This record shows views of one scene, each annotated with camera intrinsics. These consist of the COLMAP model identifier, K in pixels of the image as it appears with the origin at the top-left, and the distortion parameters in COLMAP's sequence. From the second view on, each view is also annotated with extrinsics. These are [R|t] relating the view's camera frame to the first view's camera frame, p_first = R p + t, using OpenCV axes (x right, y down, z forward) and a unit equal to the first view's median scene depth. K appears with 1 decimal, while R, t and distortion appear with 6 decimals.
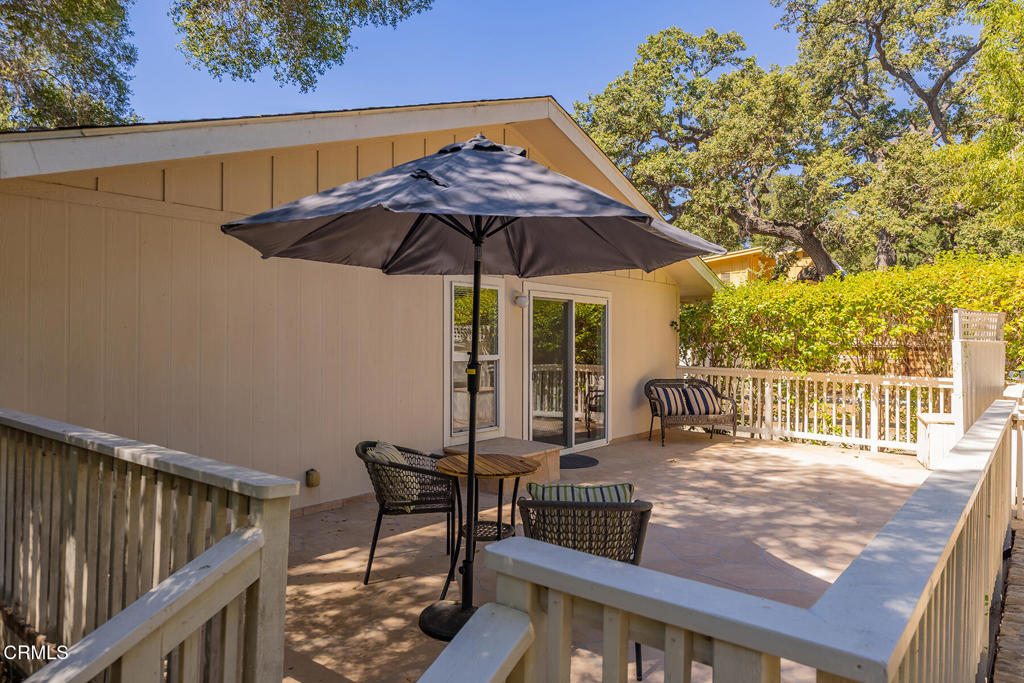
lens RADIAL K [[672.0, 0, 515.5], [0, 672.0, 340.1], [0, 0, 1]] dist [0.004918, 0.001727]
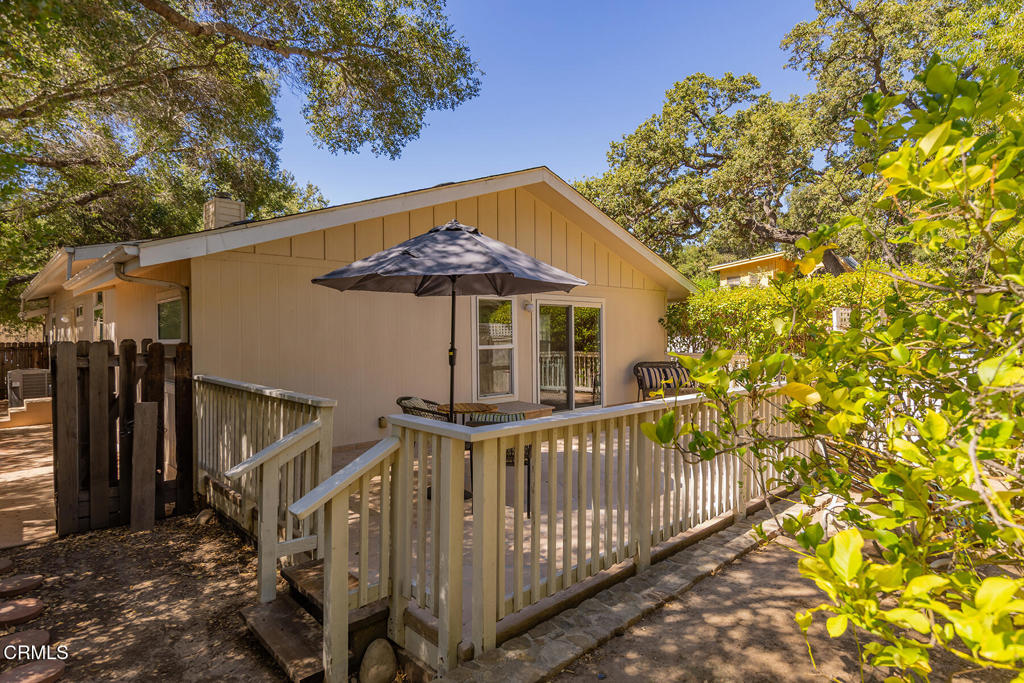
lens RADIAL K [[569.8, 0, 508.9], [0, 569.8, 338.2], [0, 0, 1]] dist [0.002244, -0.000503]
pose [[0.989206, -0.012219, -0.146019, 0.111419], [0.013304, 0.999891, 0.006452, -0.000361], [0.145924, -0.008325, 0.989261, -0.168665]]
